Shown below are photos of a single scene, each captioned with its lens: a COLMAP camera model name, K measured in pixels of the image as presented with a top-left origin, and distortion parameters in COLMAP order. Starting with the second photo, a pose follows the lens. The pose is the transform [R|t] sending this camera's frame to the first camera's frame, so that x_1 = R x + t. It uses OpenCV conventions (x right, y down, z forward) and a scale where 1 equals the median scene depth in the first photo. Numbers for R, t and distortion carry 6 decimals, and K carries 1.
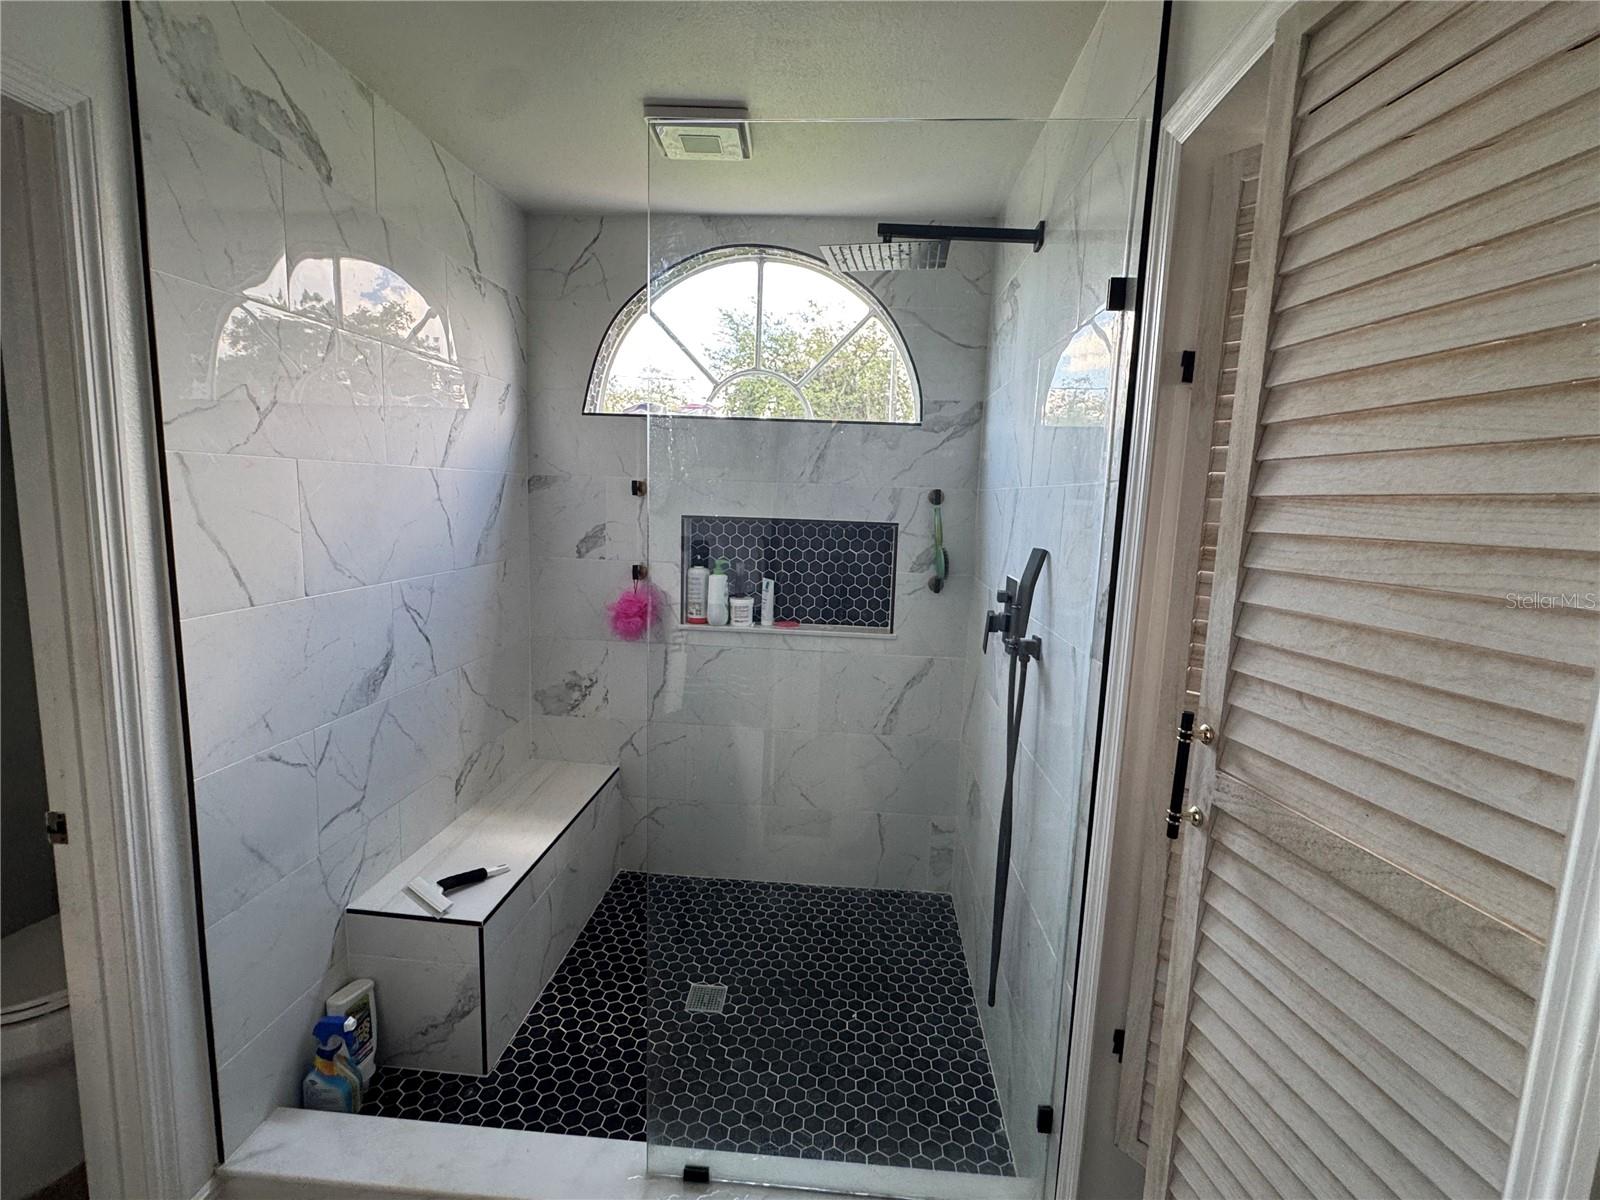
lens RADIAL K [[736.3, 0, 801.4], [0, 736.3, 597.7], [0, 0, 1]] dist [-0.003648, 0.000171]
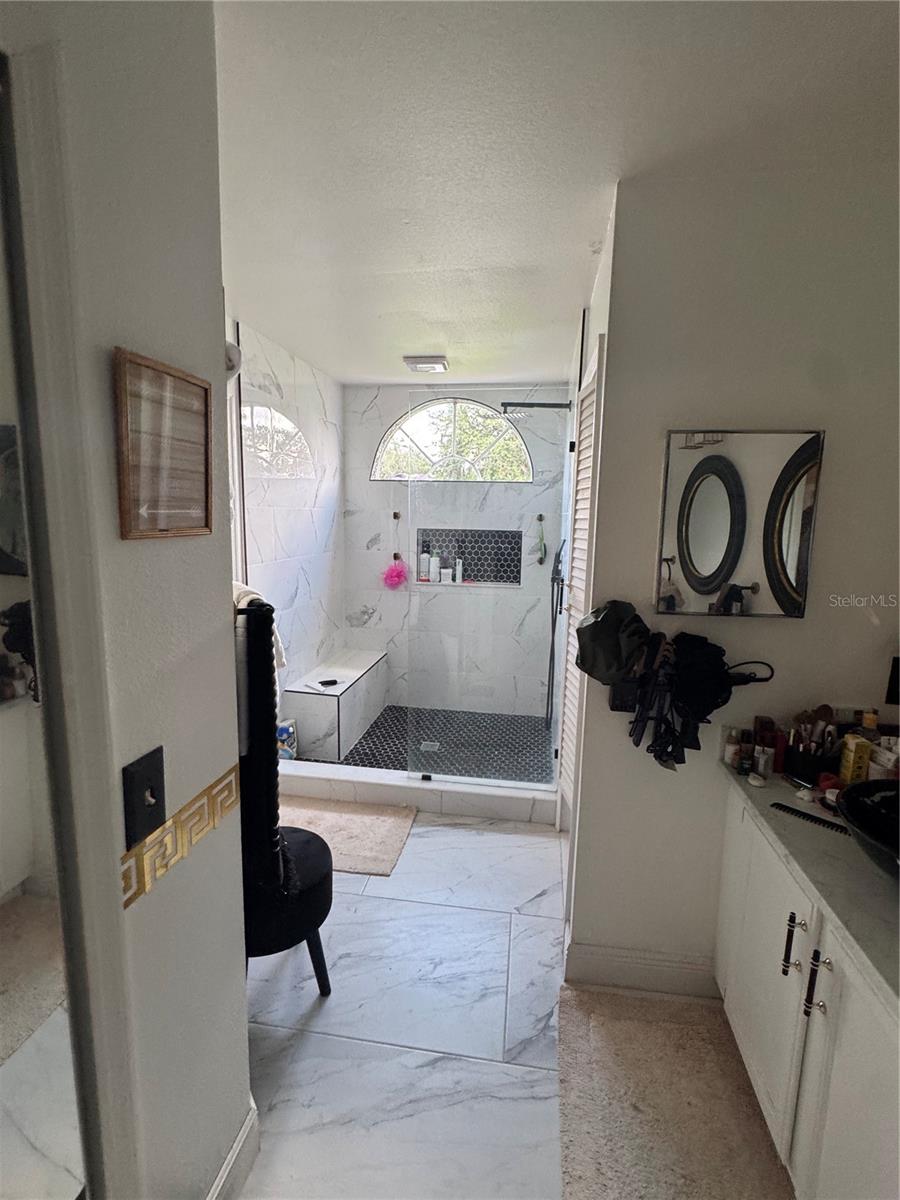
lens RADIAL K [[552.2, 0, 447.9], [0, 552.2, 600.6], [0, 0, 1]] dist [-0.003648, 0.000171]
pose [[0.995849, -0.001262, -0.091014, 0.063011], [0.002556, 0.999897, 0.014097, 0.067558], [0.090987, -0.014271, 0.995750, -0.527651]]
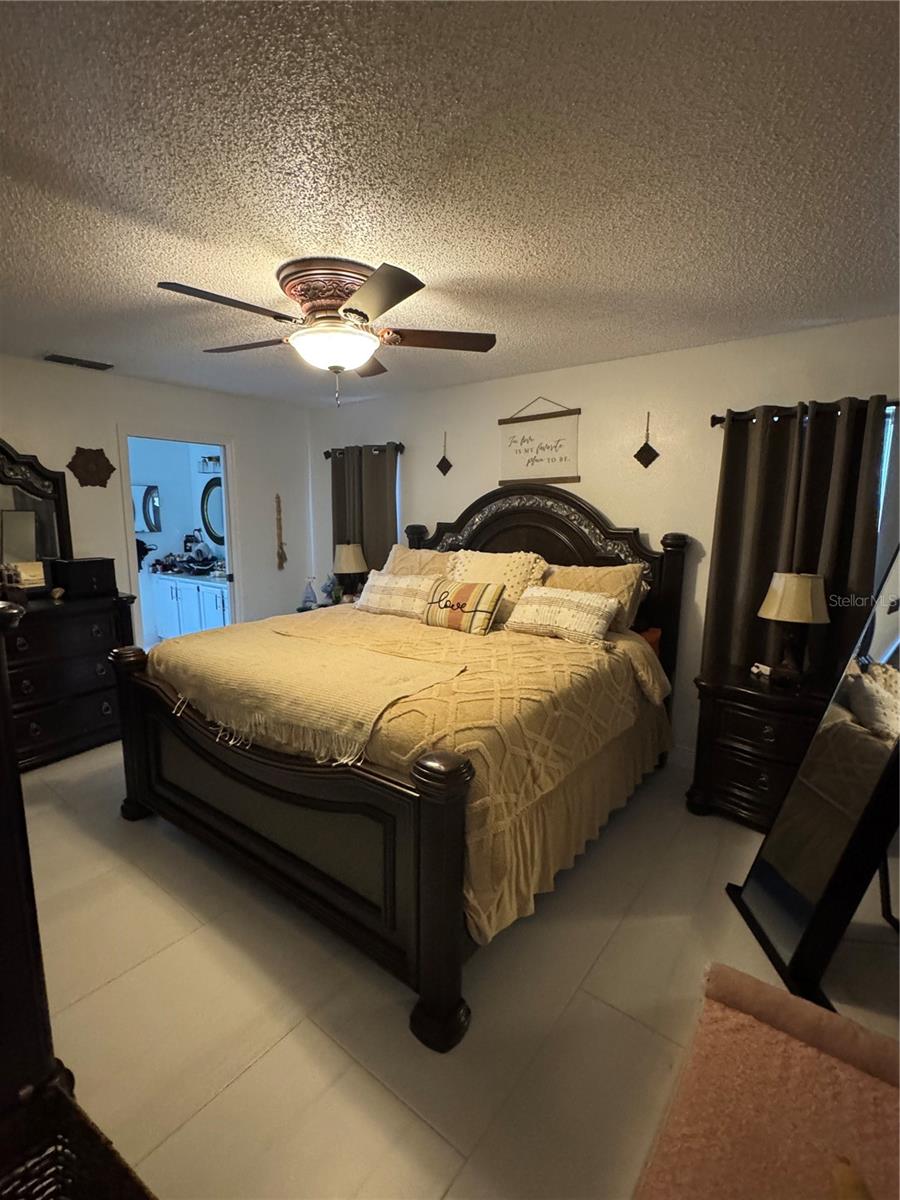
lens RADIAL K [[552.2, 0, 447.9], [0, 552.2, 600.6], [0, 0, 1]] dist [-0.003648, 0.000171]
pose [[0.556209, -0.162963, 0.814908, -0.887313], [0.126150, 0.985778, 0.111030, 0.273921], [-0.821412, 0.041045, 0.568856, -2.215347]]
